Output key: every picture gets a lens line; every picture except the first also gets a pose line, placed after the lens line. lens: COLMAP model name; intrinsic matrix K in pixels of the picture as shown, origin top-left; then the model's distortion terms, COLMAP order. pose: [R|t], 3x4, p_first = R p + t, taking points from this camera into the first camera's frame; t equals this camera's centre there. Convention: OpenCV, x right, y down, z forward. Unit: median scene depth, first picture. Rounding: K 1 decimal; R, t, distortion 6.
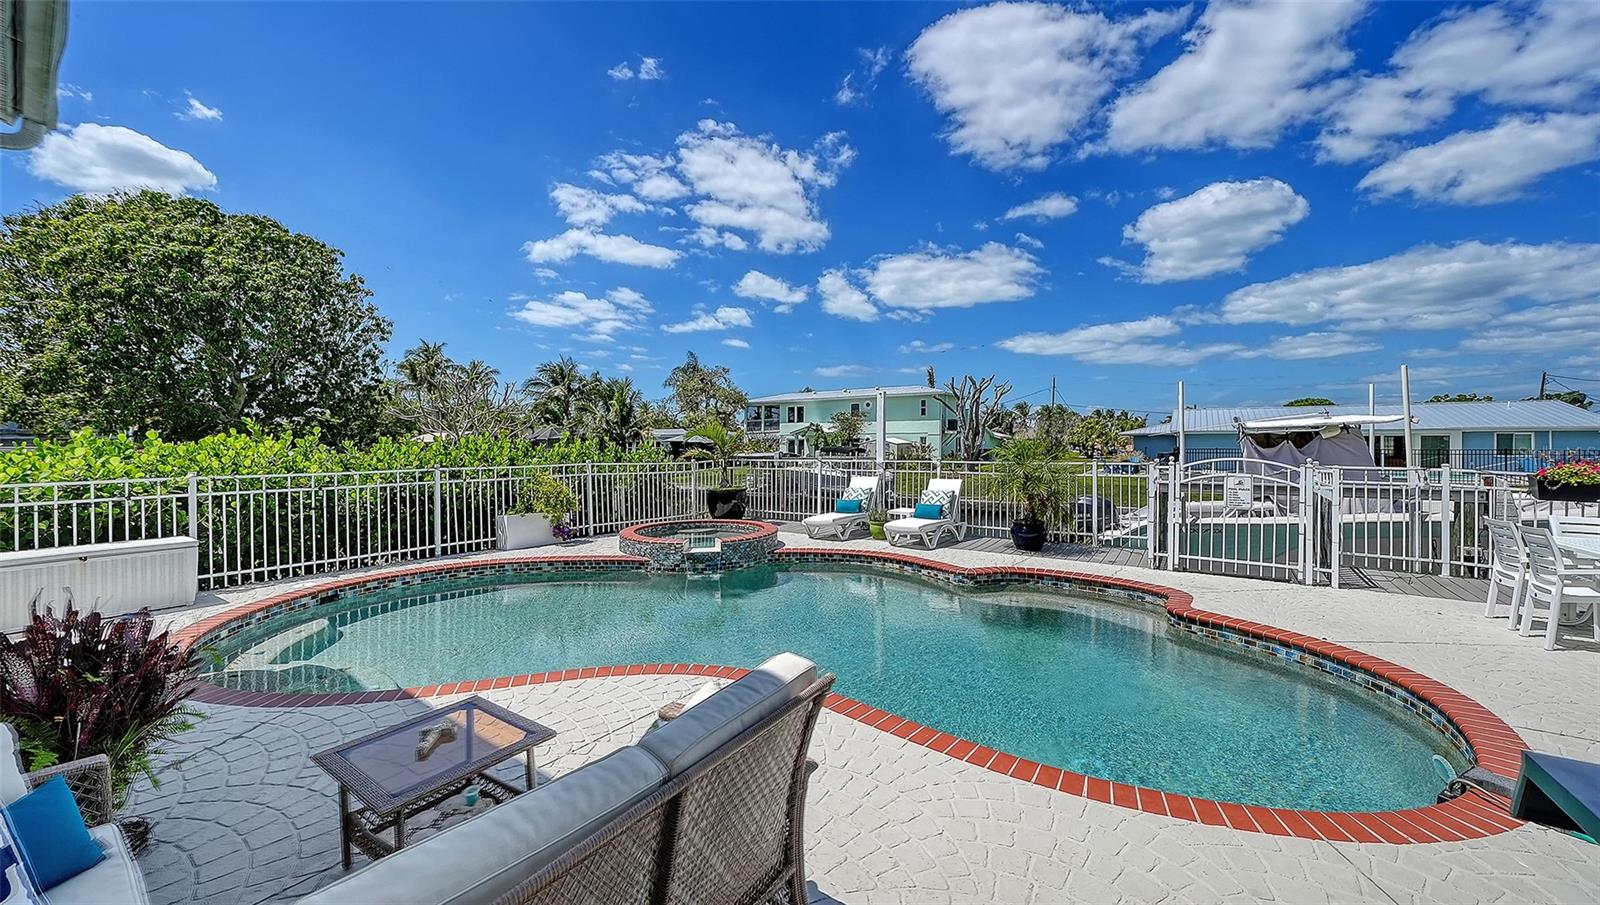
lens RADIAL K [[553.3, 0, 800.0], [0, 553.3, 452.5], [0, 0, 1]] dist [-0.013096, -0.000014]
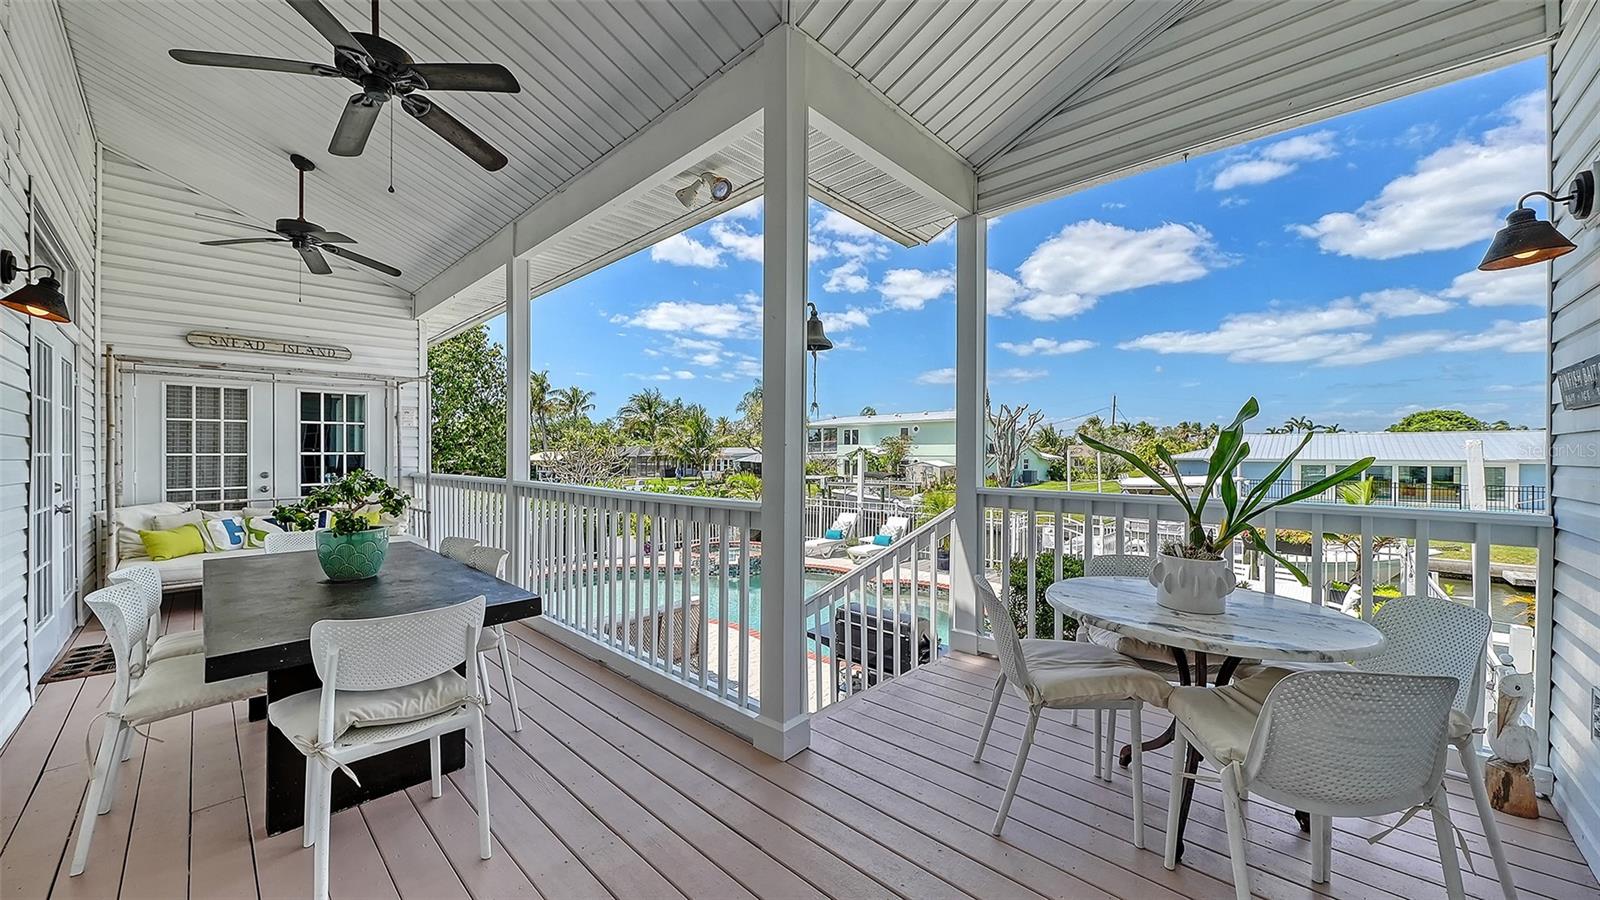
lens RADIAL K [[569.0, 0, 800.0], [0, 569.0, 450.0], [0, 0, 1]] dist [0.000438, 0.000029]
pose [[0.988803, 0.000458, -0.149224, 0.061162], [-0.002557, 0.999901, -0.013871, -0.028191], [0.149202, 0.014098, 0.988706, -0.132623]]
